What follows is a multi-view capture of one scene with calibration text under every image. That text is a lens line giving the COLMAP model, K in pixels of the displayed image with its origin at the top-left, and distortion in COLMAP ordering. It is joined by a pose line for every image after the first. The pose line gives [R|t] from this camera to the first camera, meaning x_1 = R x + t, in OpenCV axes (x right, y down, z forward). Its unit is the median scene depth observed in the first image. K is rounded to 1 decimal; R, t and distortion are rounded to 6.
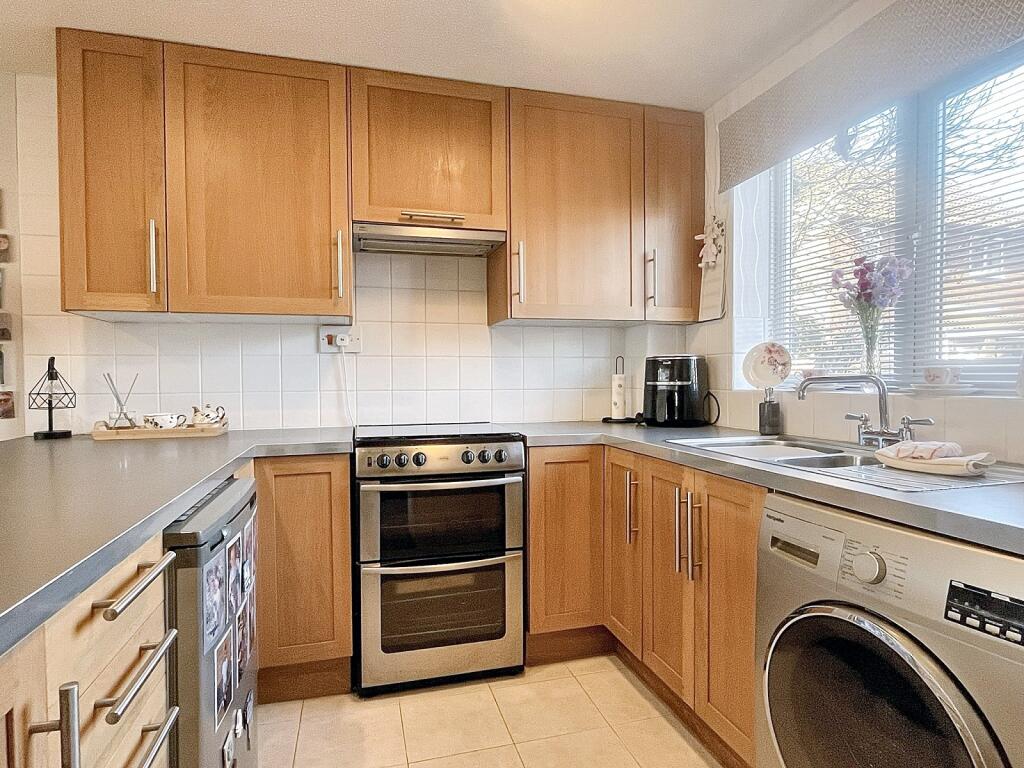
lens RADIAL K [[574.0, 0, 515.0], [0, 574.0, 386.6], [0, 0, 1]] dist [-0.001618, 0.000168]
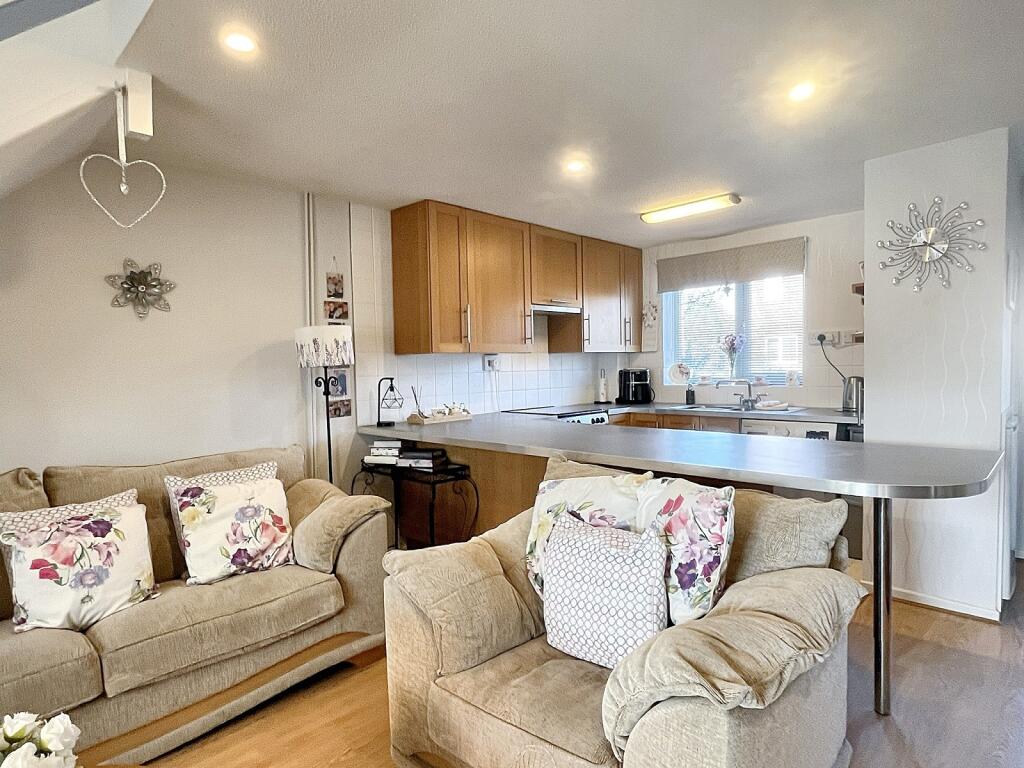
lens RADIAL K [[574.0, 0, 515.0], [0, 574.0, 386.6], [0, 0, 1]] dist [-0.001618, 0.000168]
pose [[0.862912, -0.030716, 0.504420, -1.170336], [0.023511, 0.999510, 0.020643, -0.045174], [-0.504807, -0.005954, 0.863212, -0.567367]]
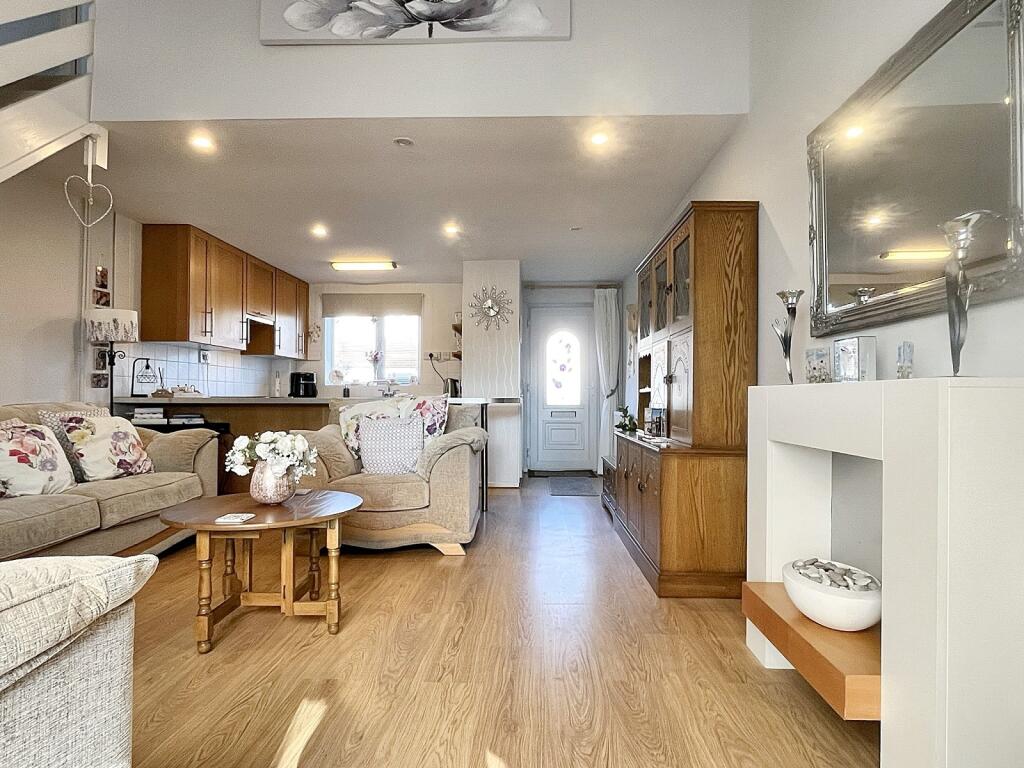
lens RADIAL K [[574.0, 0, 515.0], [0, 574.0, 386.6], [0, 0, 1]] dist [-0.001618, 0.000168]
pose [[0.302291, 0.026790, 0.952839, -2.081021], [0.010125, 0.999458, -0.031313, 0.113428], [-0.953162, 0.019113, 0.301856, -0.793582]]
